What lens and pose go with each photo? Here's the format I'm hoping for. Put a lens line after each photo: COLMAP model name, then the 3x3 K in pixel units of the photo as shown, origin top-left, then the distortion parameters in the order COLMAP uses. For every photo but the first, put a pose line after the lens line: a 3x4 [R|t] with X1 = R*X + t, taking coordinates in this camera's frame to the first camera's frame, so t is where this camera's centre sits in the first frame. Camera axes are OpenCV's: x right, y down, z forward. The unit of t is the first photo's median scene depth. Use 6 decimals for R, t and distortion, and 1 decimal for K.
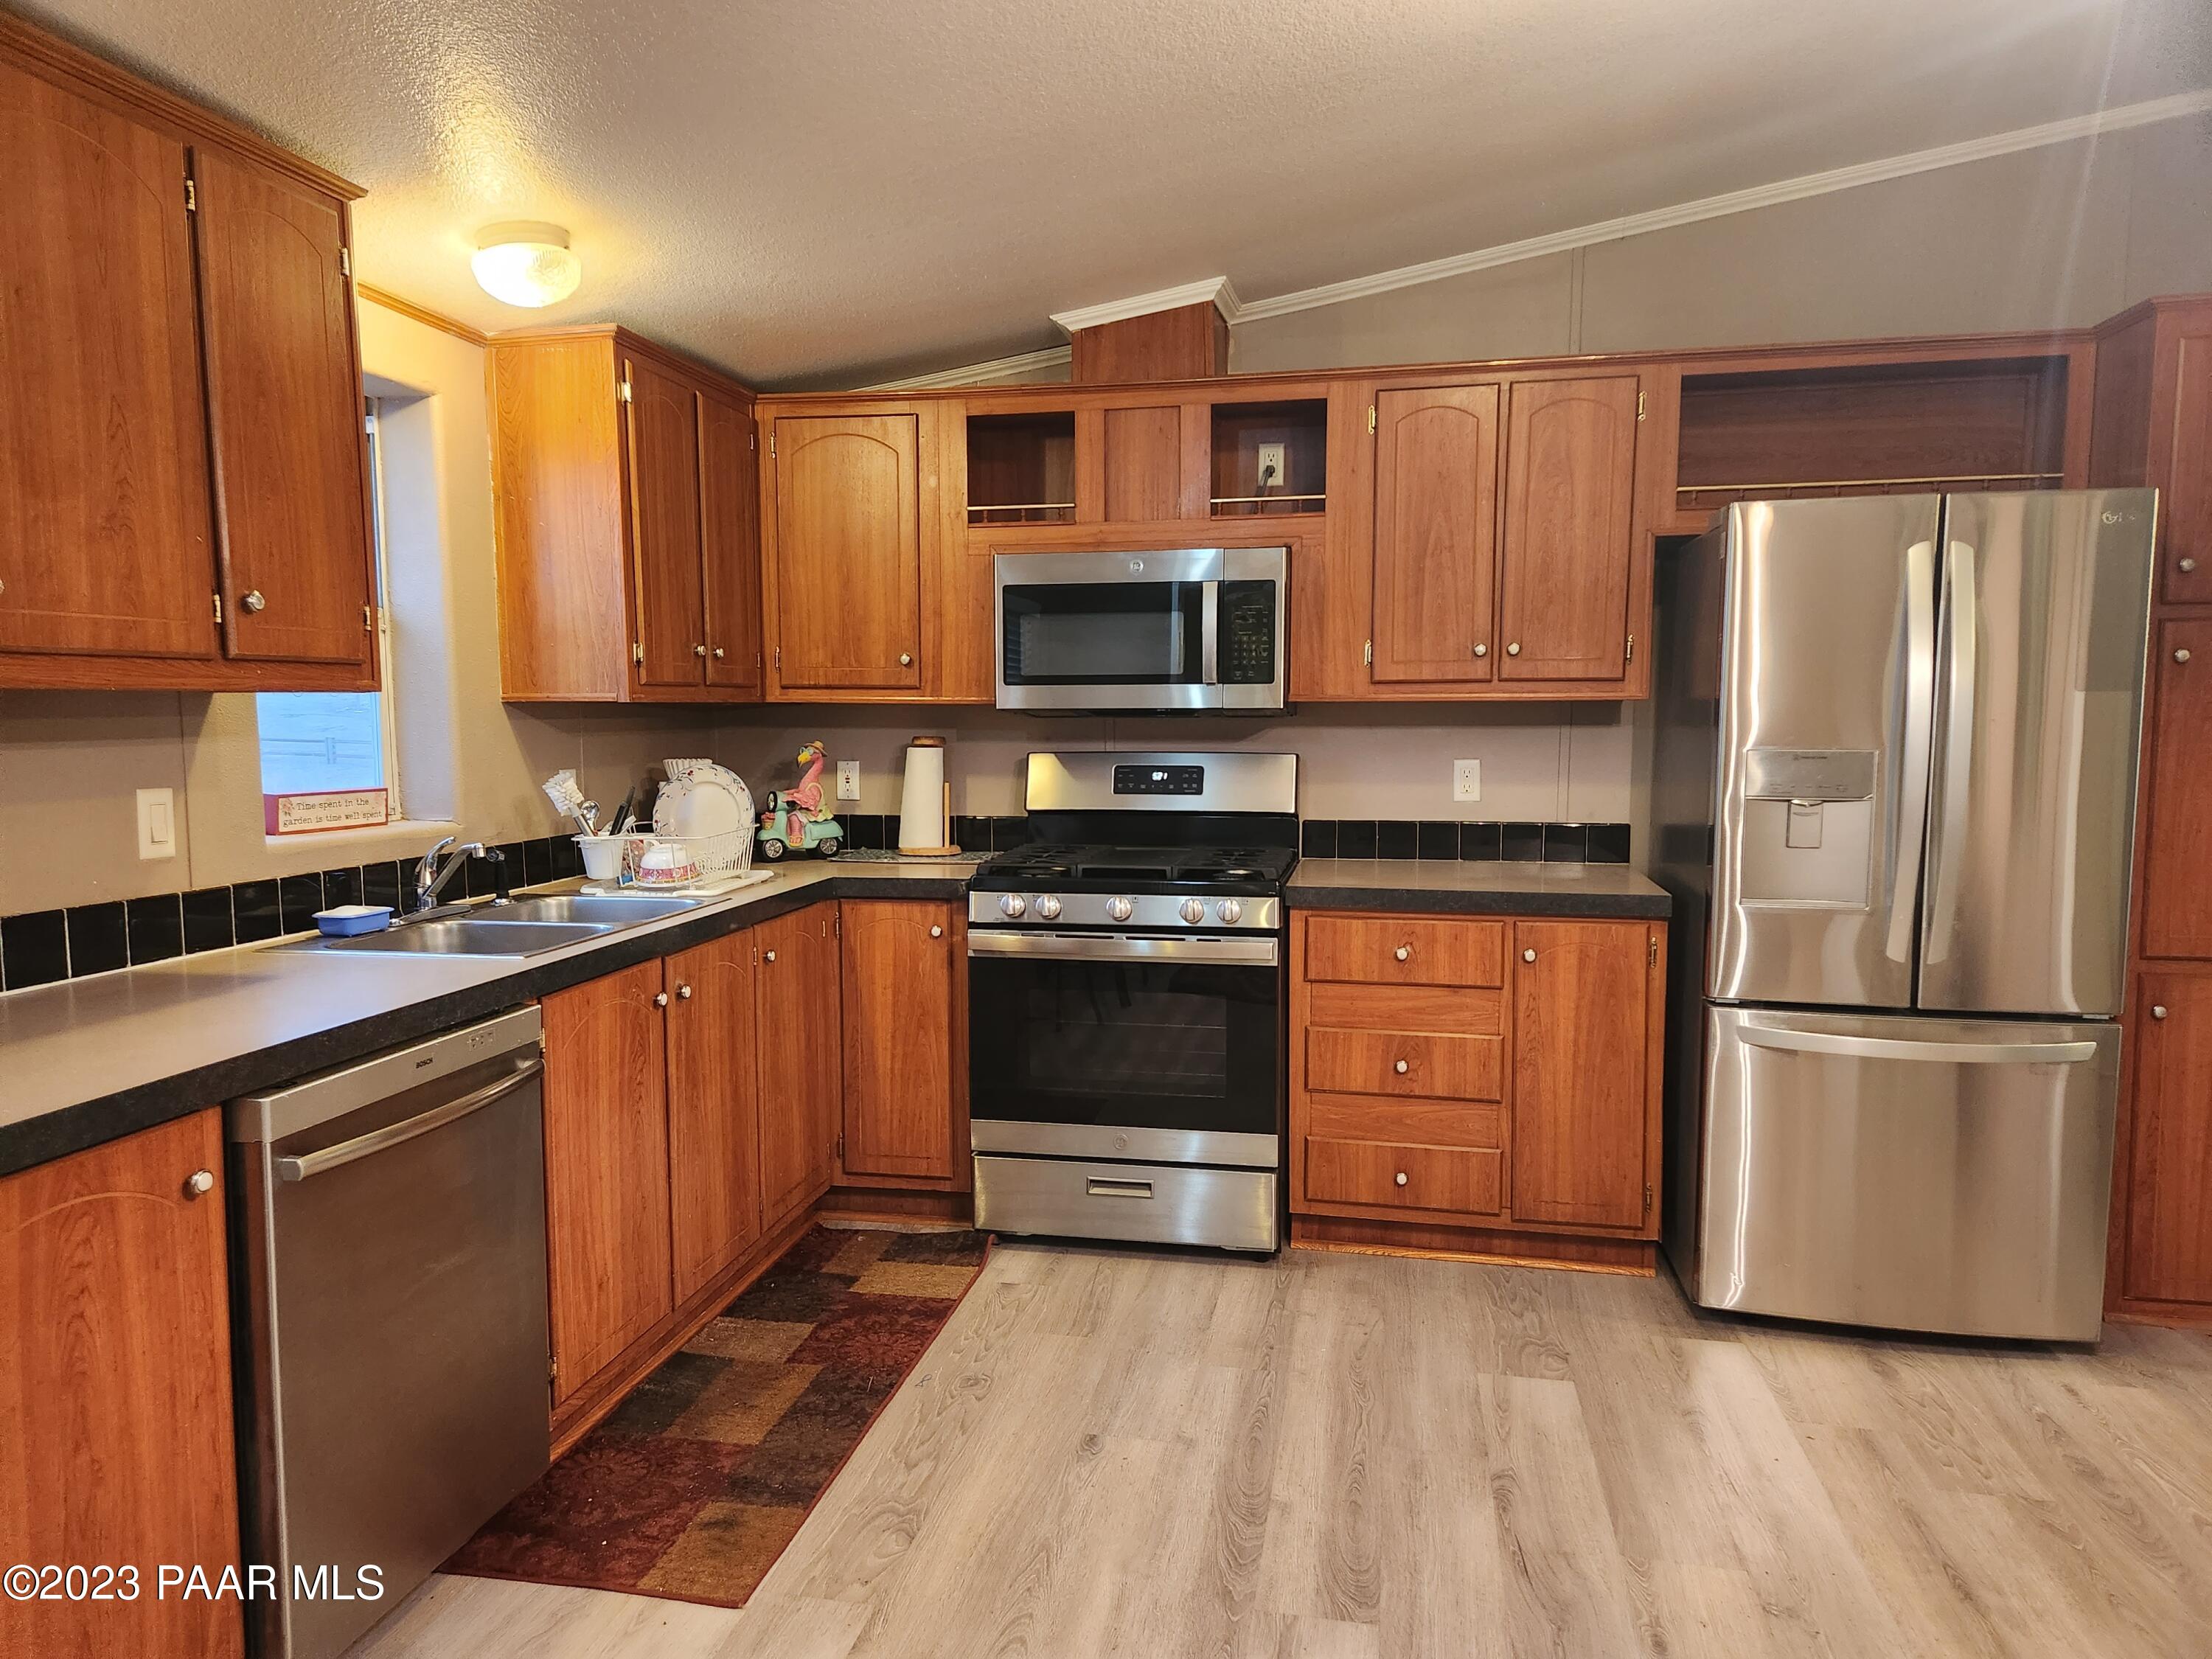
lens RADIAL K [[1497.1, 0, 1101.3], [0, 1497.1, 849.5], [0, 0, 1]] dist [0.092708, -0.074429]
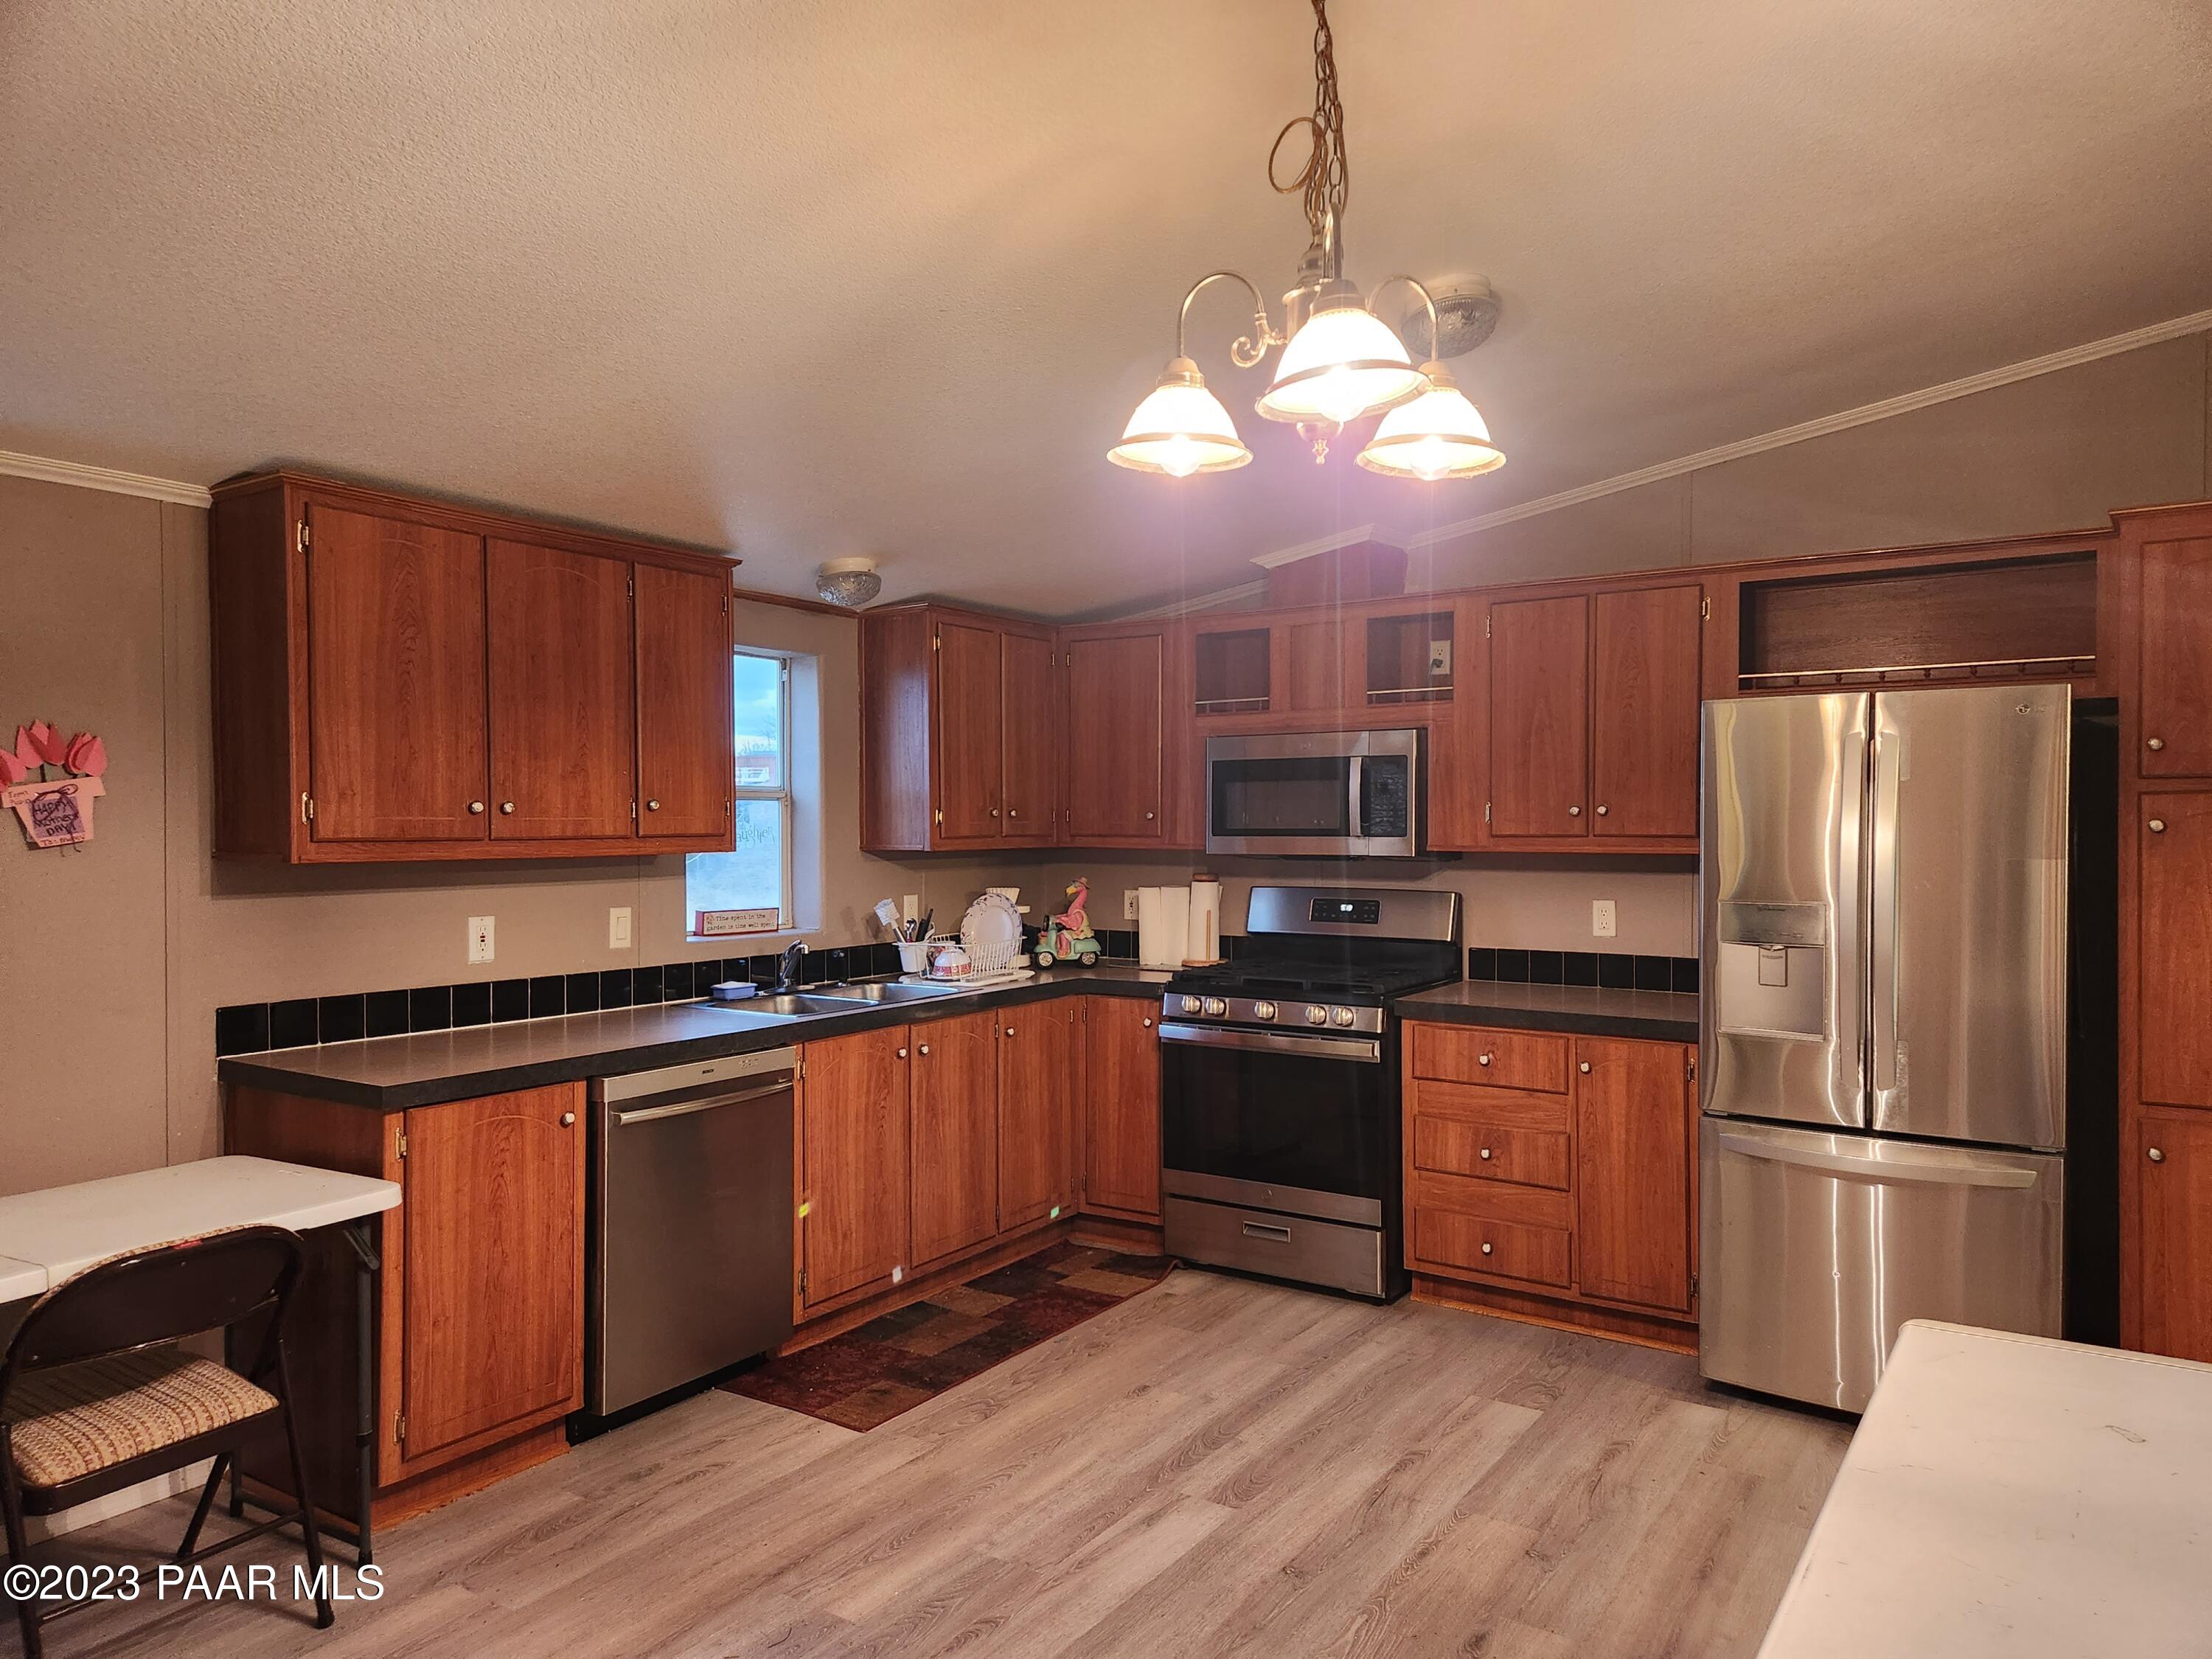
lens RADIAL K [[1497.1, 0, 1101.3], [0, 1497.1, 849.5], [0, 0, 1]] dist [0.092708, -0.074429]
pose [[0.923807, 0.007224, -0.382789, 0.388527], [-0.035989, 0.997034, -0.068036, -0.006632], [0.381162, 0.076629, 0.921327, -0.267204]]
